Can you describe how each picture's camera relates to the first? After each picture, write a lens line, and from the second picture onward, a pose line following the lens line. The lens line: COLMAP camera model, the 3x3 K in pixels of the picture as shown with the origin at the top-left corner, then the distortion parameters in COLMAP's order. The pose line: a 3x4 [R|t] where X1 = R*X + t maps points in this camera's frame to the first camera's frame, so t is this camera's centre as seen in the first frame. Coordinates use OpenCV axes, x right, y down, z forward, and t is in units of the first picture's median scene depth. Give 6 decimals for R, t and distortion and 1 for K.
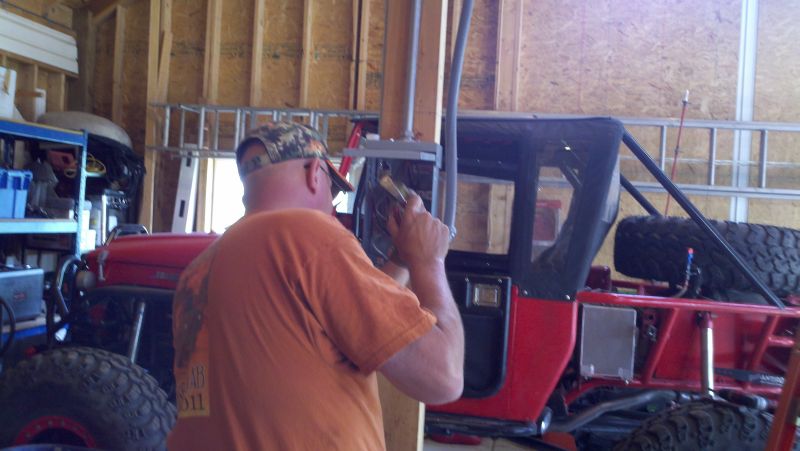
lens RADIAL K [[887.3, 0, 400.8], [0, 887.3, 225.3], [0, 0, 1]] dist [-0.008392, 0.000000]
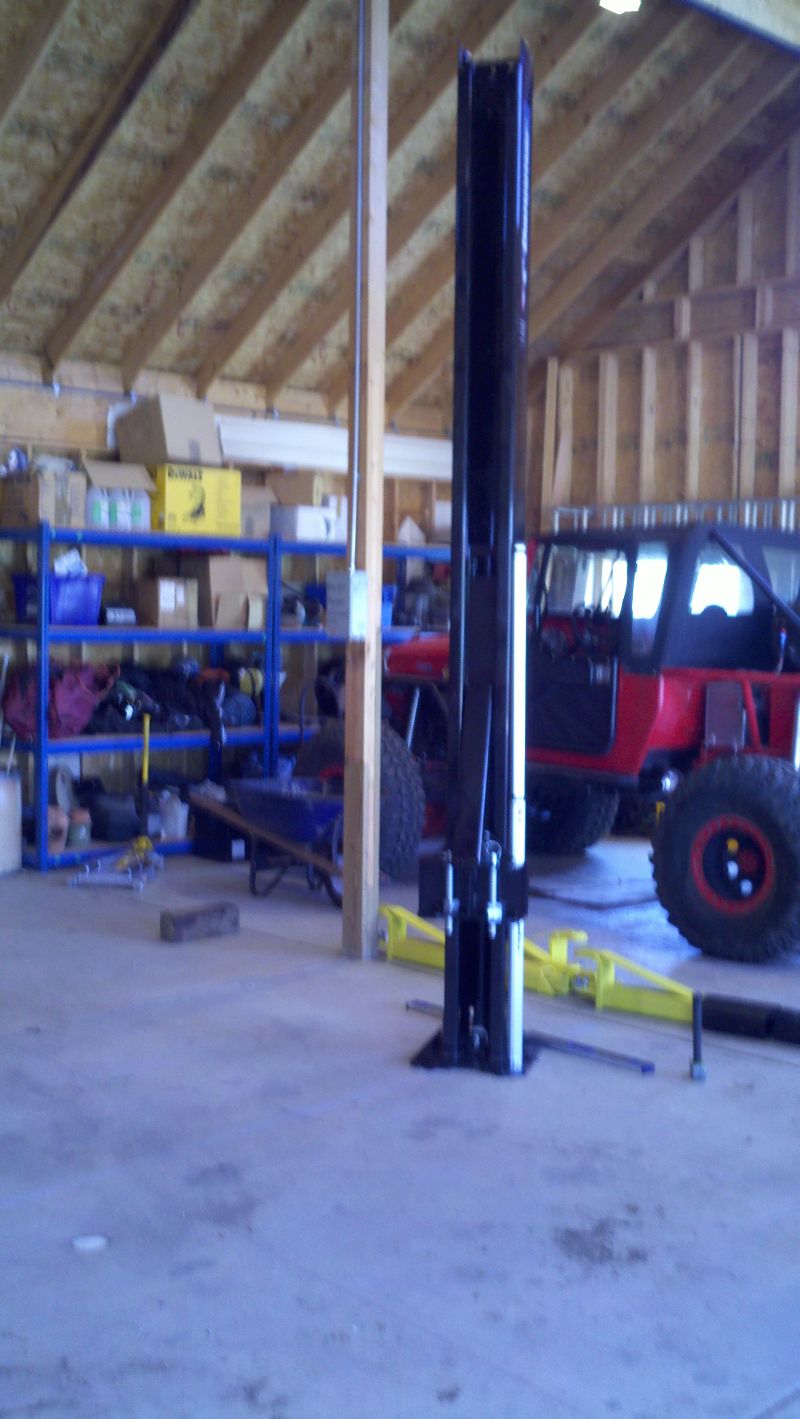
lens RADIAL K [[1583.5, 0, 398.3], [0, 1583.5, 707.5], [0, 0, 1]] dist [-0.026328, 0.000000]
pose [[0.819539, -0.000181, -0.573023, 0.596746], [0.019209, 0.999447, 0.027157, 0.031833], [0.572701, -0.033263, 0.819089, -0.524932]]
